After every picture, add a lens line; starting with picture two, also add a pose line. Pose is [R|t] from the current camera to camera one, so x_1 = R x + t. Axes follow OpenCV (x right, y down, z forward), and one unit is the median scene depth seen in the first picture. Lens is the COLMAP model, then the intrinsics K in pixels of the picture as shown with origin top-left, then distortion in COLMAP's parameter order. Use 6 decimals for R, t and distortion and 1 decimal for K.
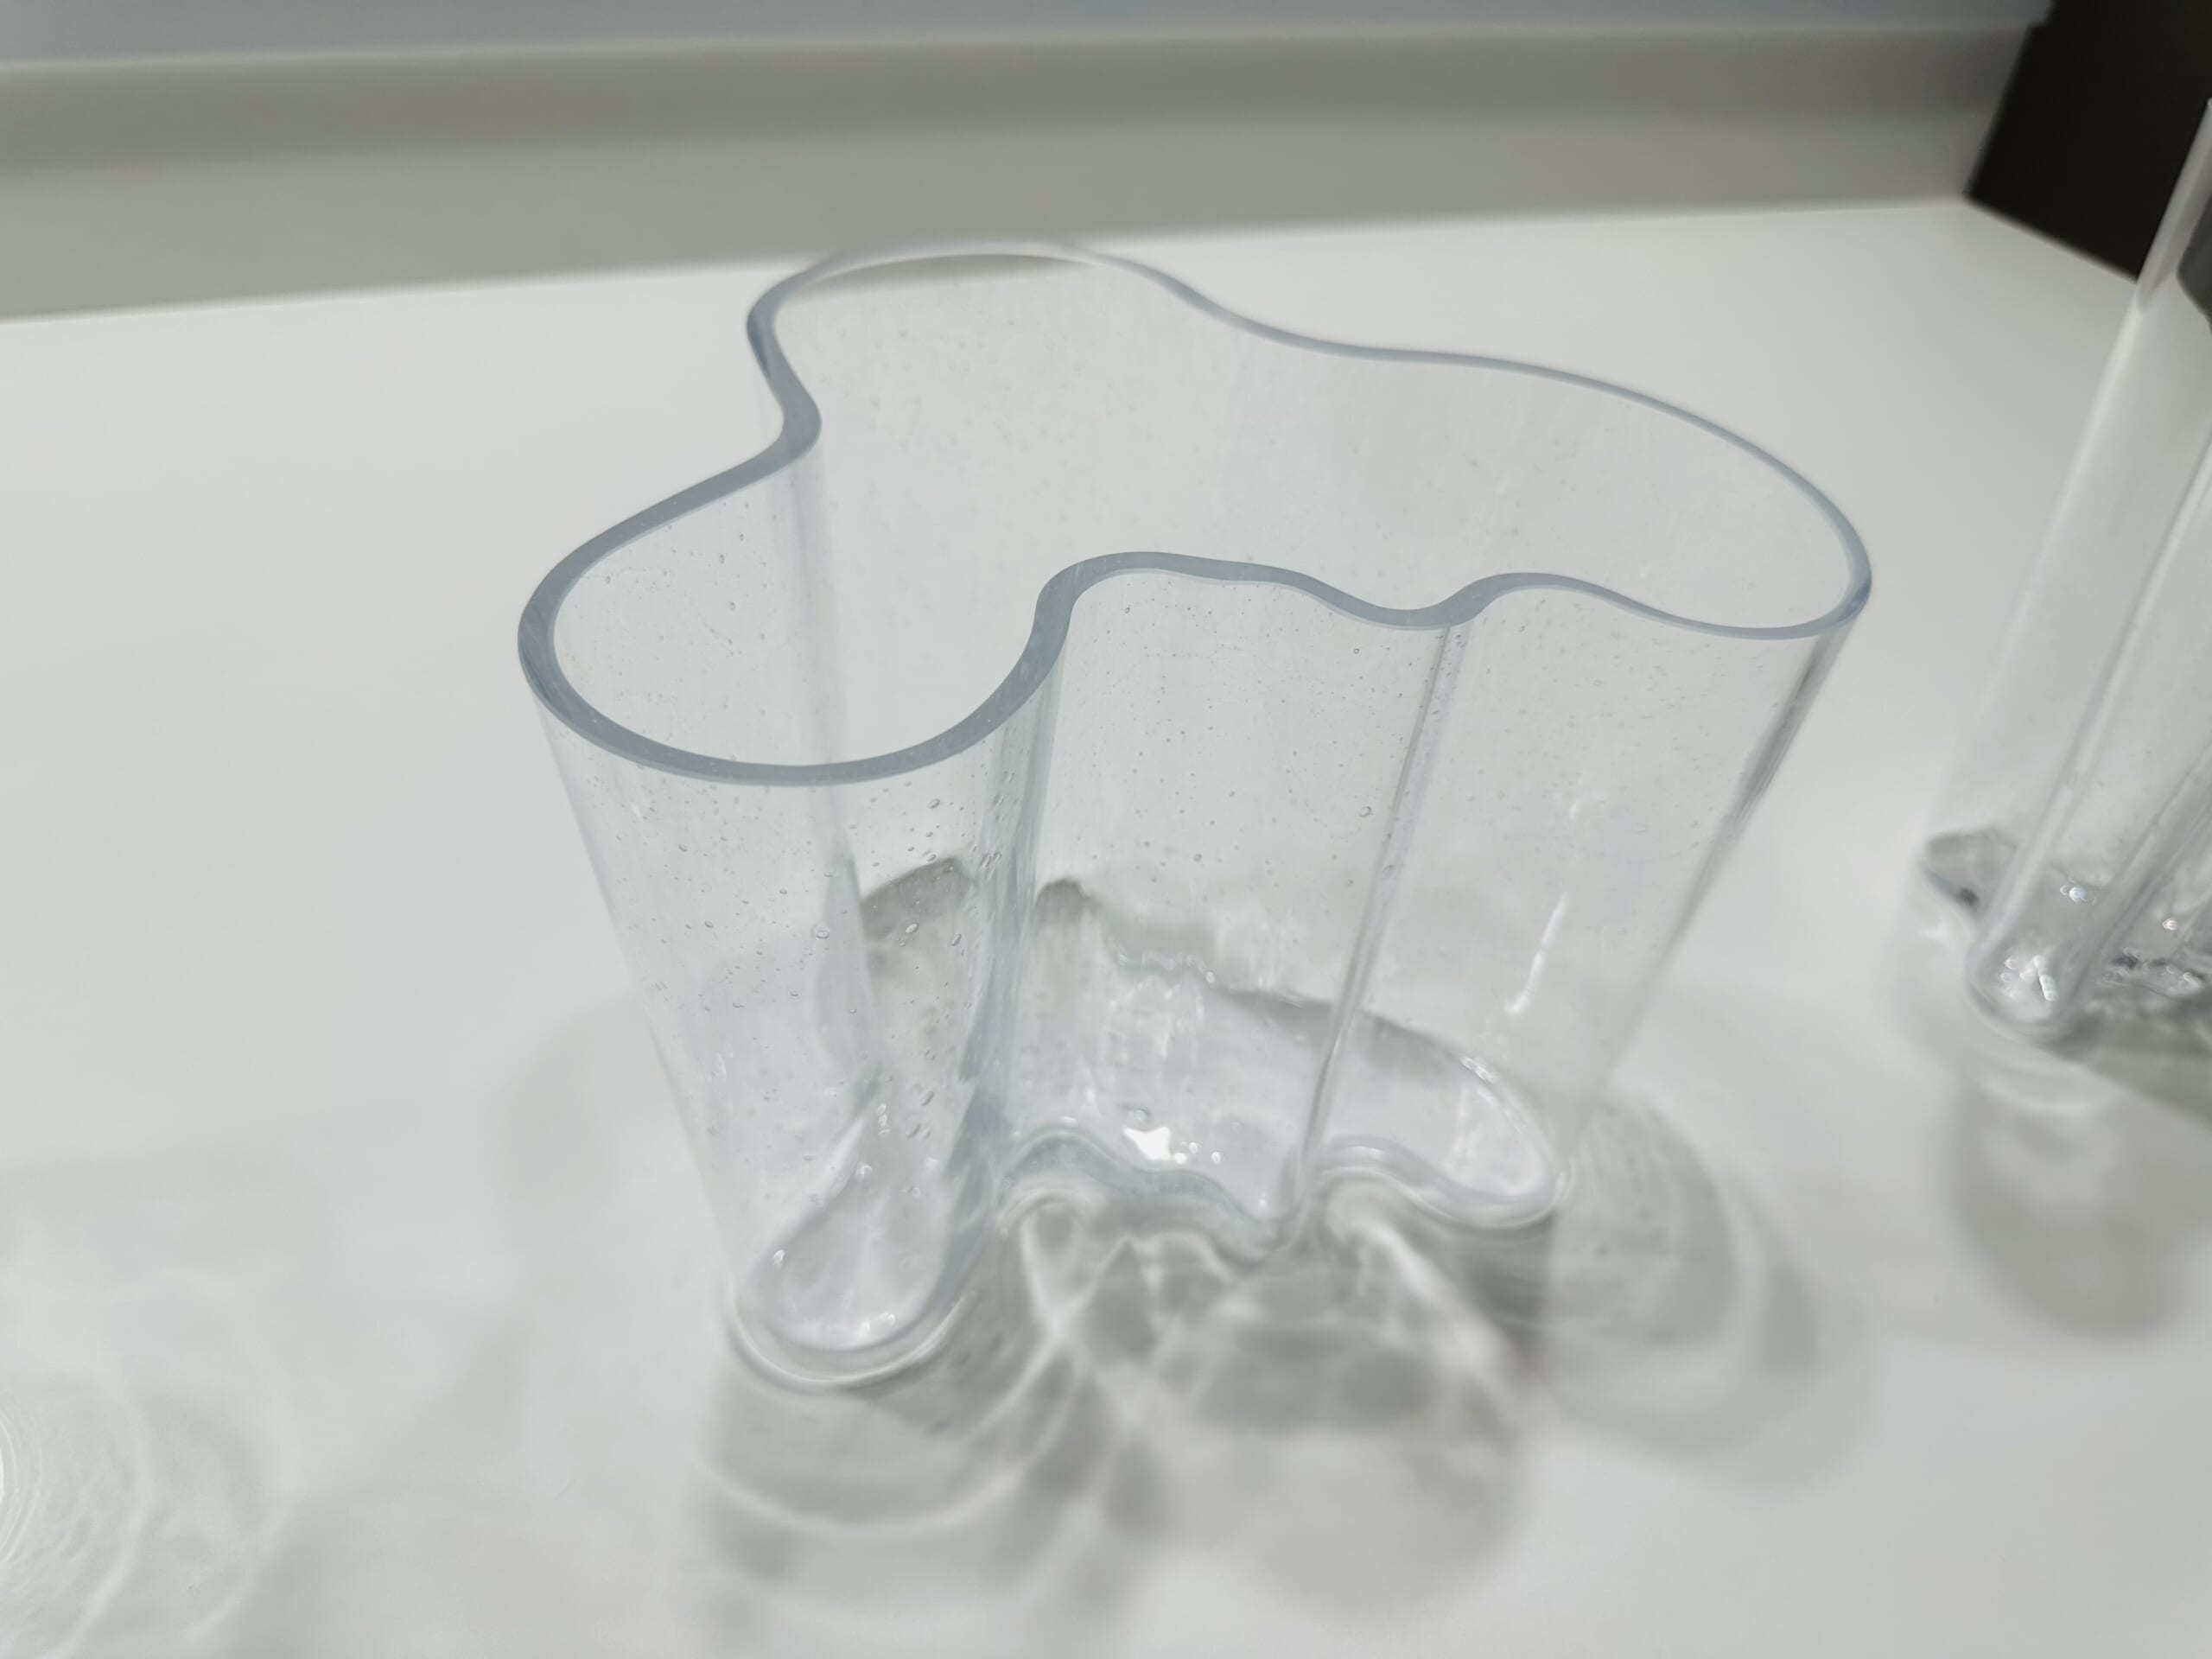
lens RADIAL K [[1565.2, 0, 1101.9], [0, 1565.2, 828.7], [0, 0, 1]] dist [-0.032296, -0.003239]
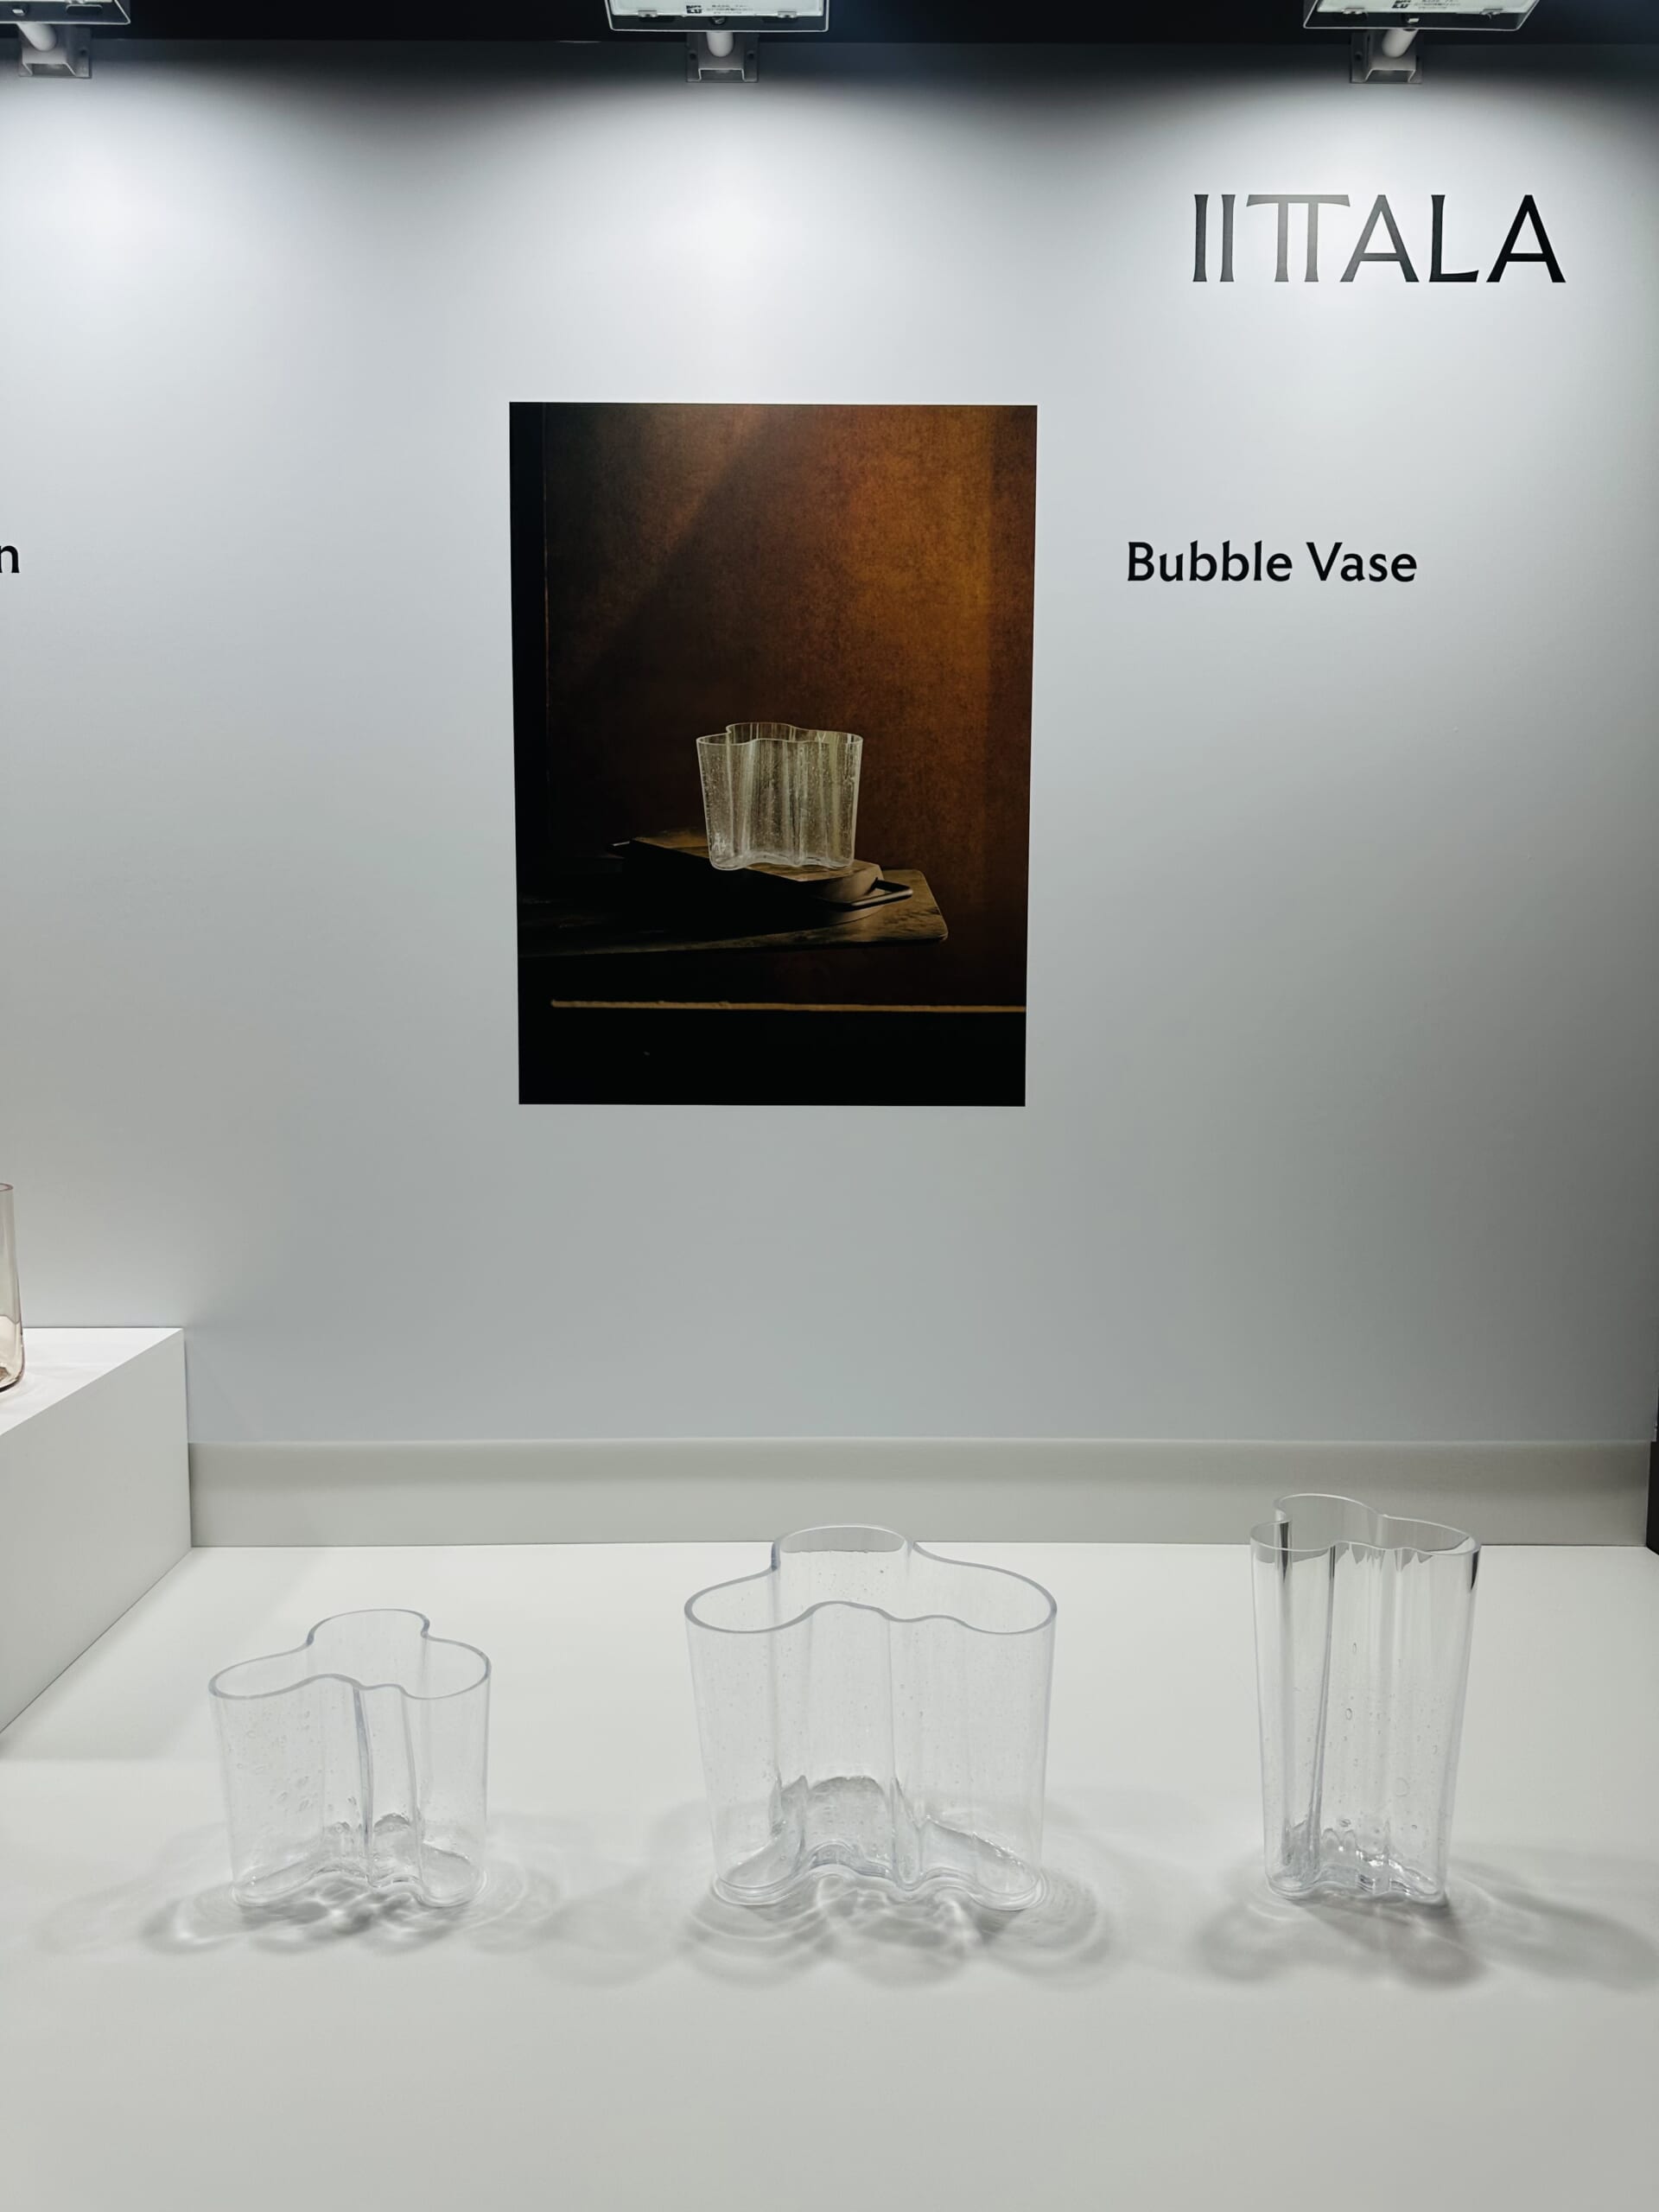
lens RADIAL K [[1565.2, 0, 829.2], [0, 1565.2, 1116.2], [0, 0, 1]] dist [-0.032296, -0.003239]
pose [[0.941125, -0.041203, -0.335540, 0.978720], [-0.167158, 0.806000, -0.567822, 0.760556], [0.293841, 0.590480, 0.751659, -1.915226]]
